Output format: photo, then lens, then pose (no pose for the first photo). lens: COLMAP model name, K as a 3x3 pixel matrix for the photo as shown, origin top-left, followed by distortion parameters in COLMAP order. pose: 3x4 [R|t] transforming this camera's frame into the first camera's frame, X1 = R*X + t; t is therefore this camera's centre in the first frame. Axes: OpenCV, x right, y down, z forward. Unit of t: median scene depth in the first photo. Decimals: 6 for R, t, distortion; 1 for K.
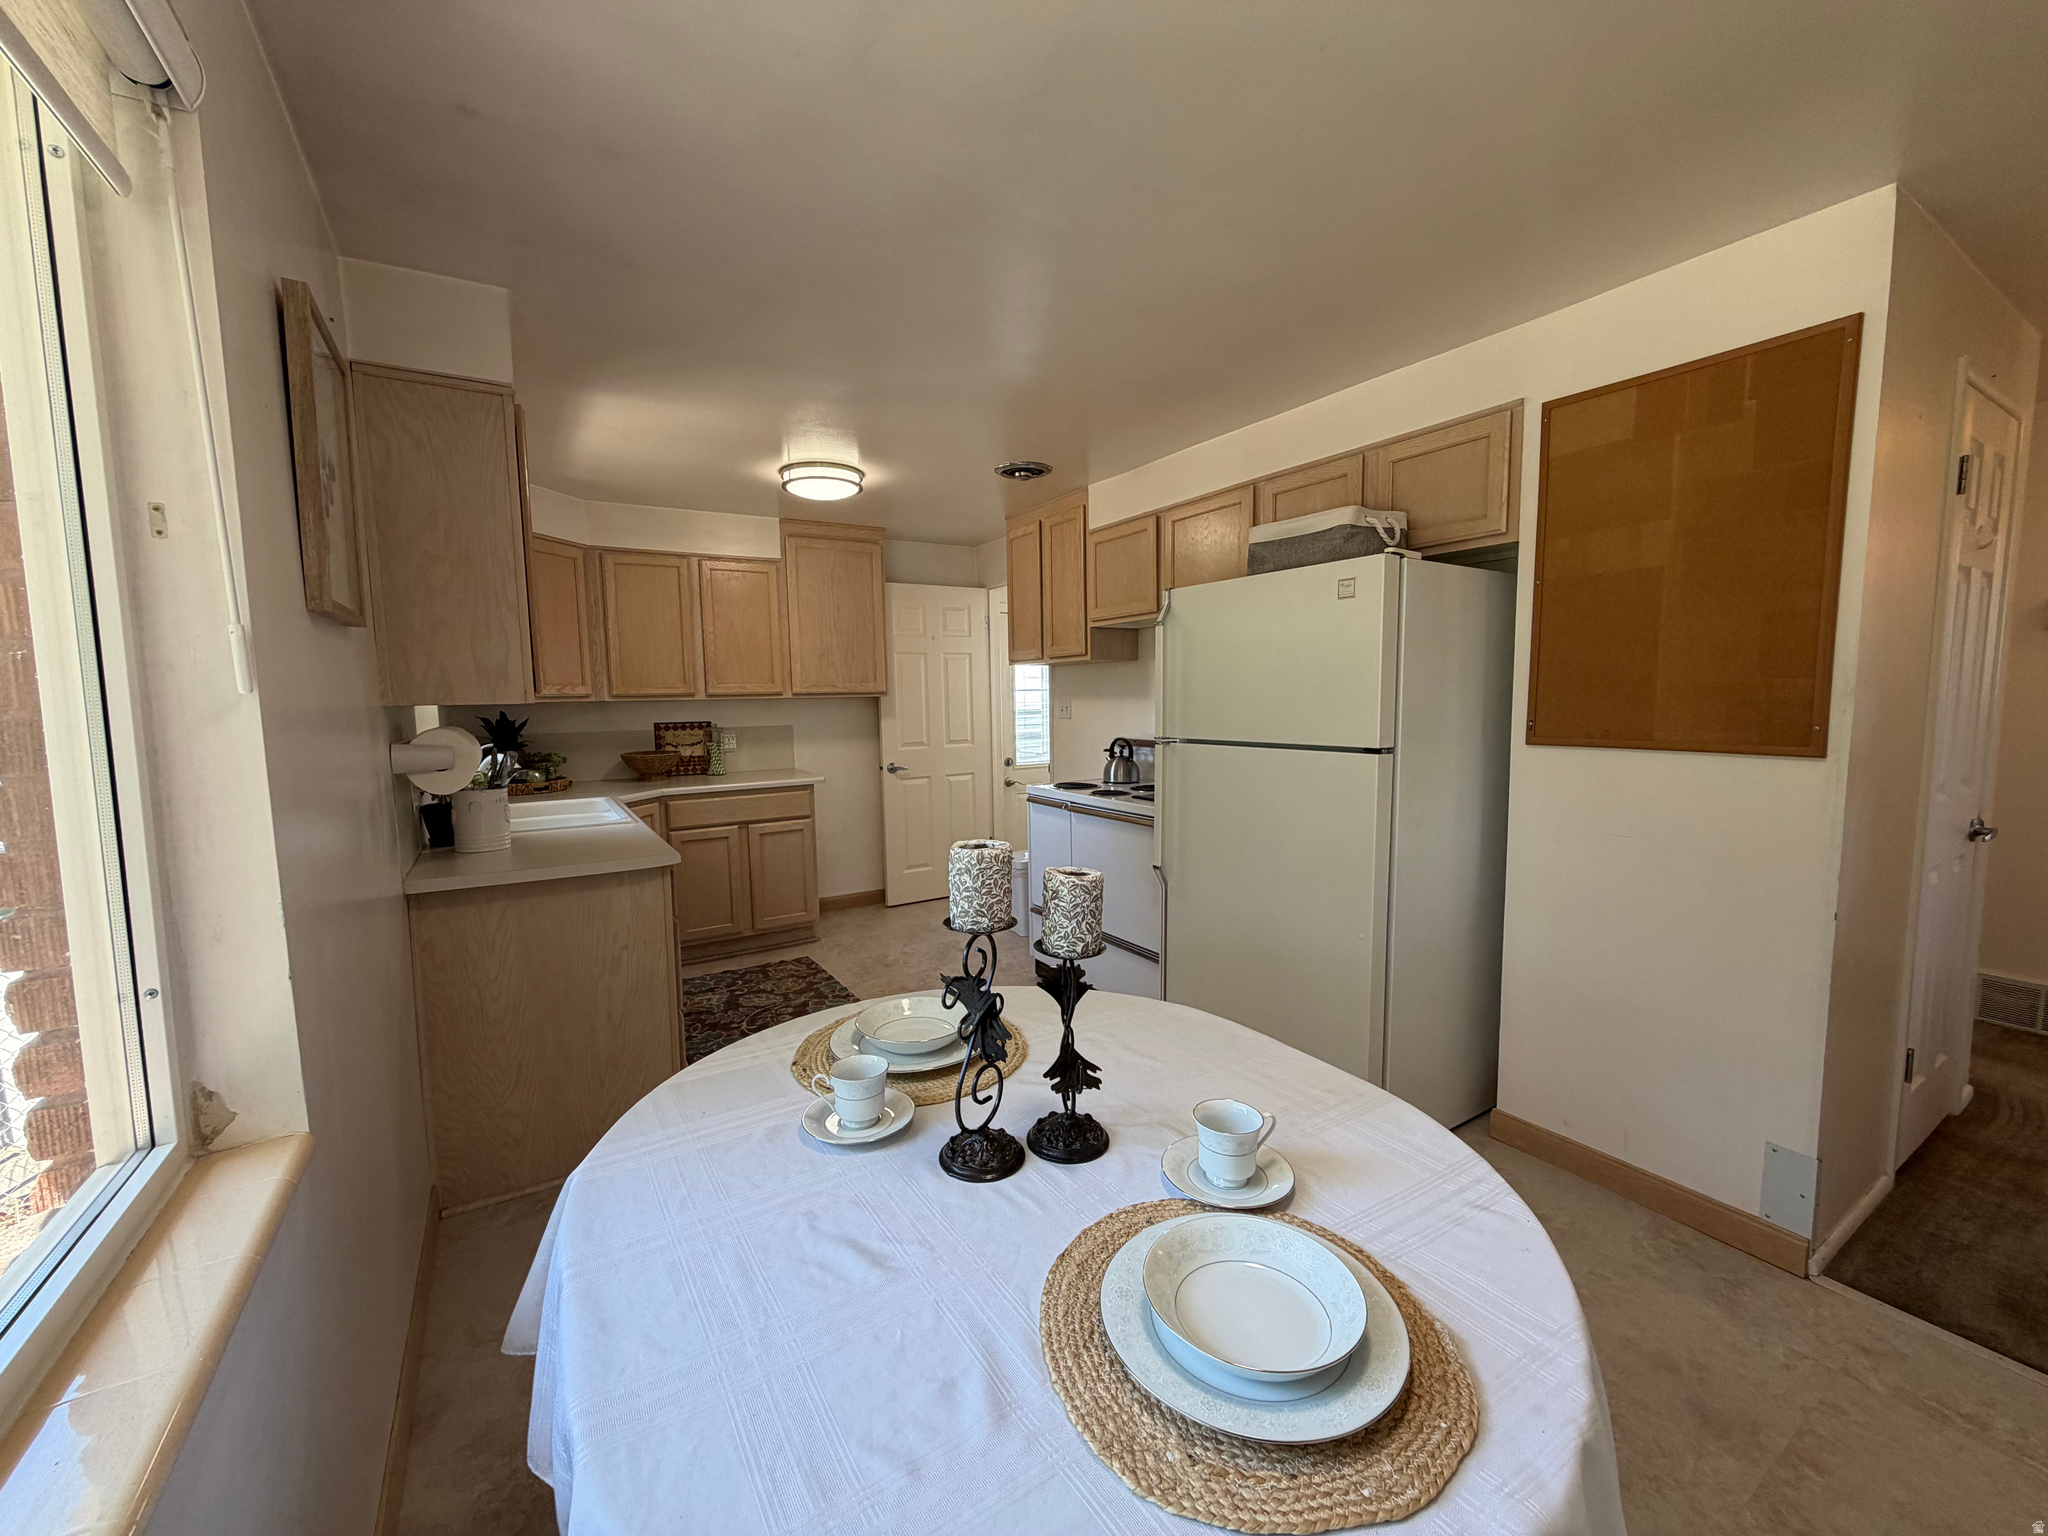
lens RADIAL K [[814.6, 0, 1023.5], [0, 814.6, 771.0], [0, 0, 1]] dist [0.002046, -0.000171]
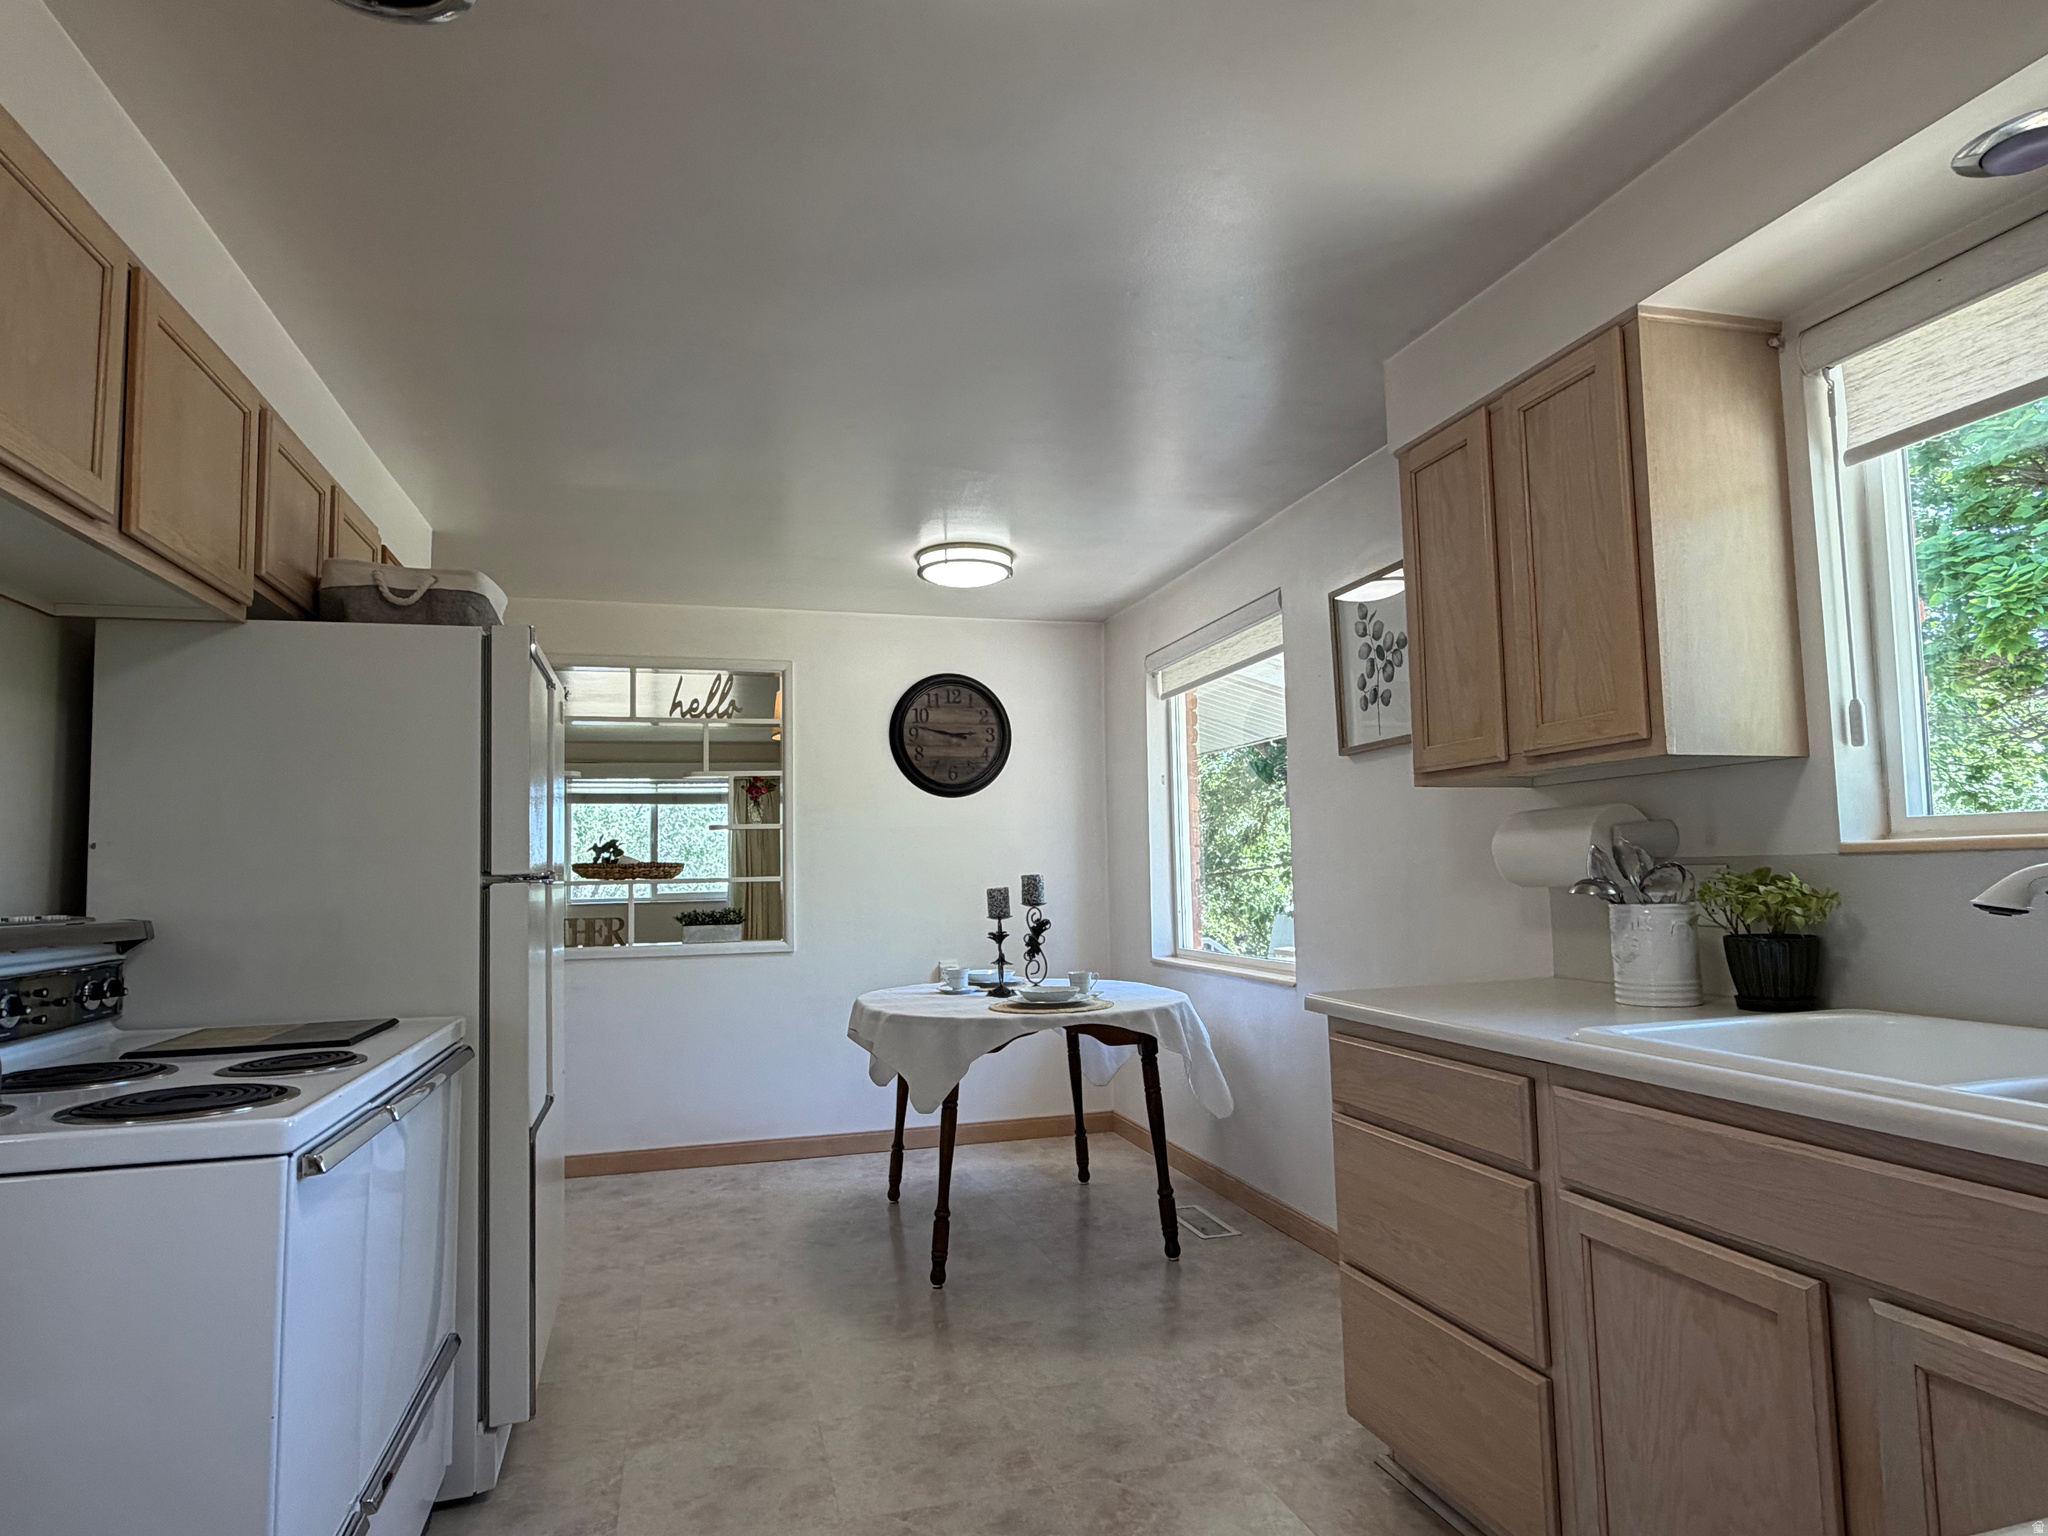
lens RADIAL K [[1152.0, 0, 1016.2], [0, 1152.0, 781.0], [0, 0, 1]] dist [-0.001654, 0.000187]
pose [[-0.959170, 0.057411, 0.276942, -0.275077], [0.061731, 0.998069, 0.006898, -0.064238], [-0.276011, 0.023712, -0.960862, 1.192117]]
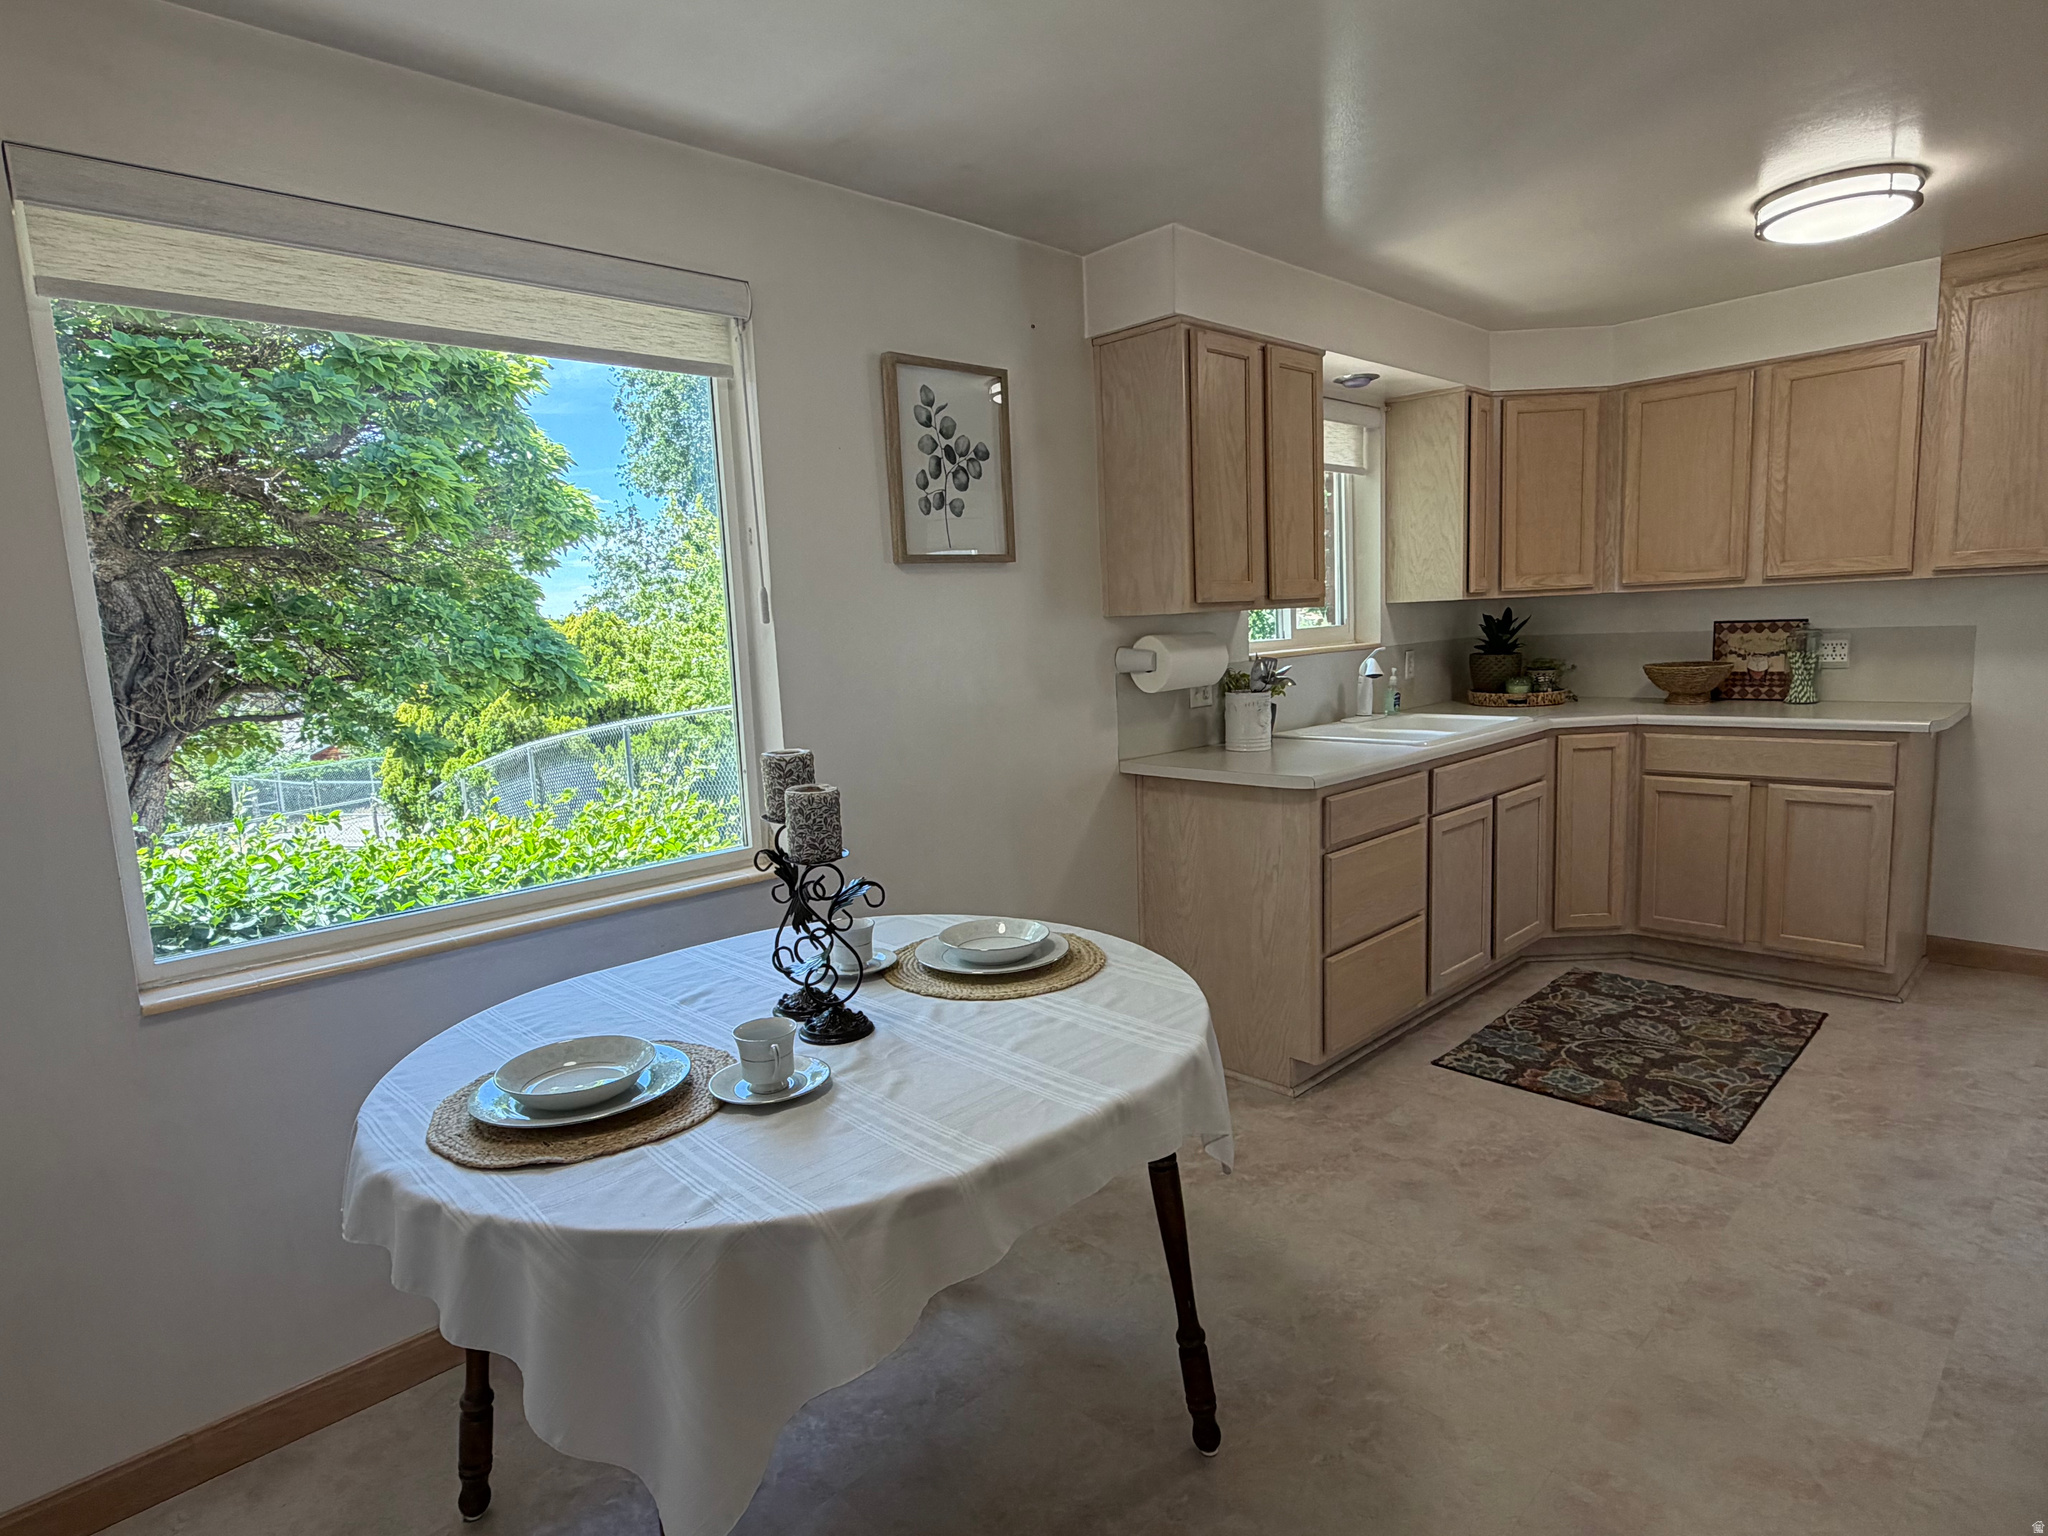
lens RADIAL K [[1125.3, 0, 1014.4], [0, 1125.3, 780.5], [0, 0, 1]] dist [-0.000384, -0.000378]
pose [[0.208184, 0.144803, -0.967311, 0.415475], [-0.050459, 0.989253, 0.137228, -0.029354], [0.976787, 0.020241, 0.213254, 0.242642]]
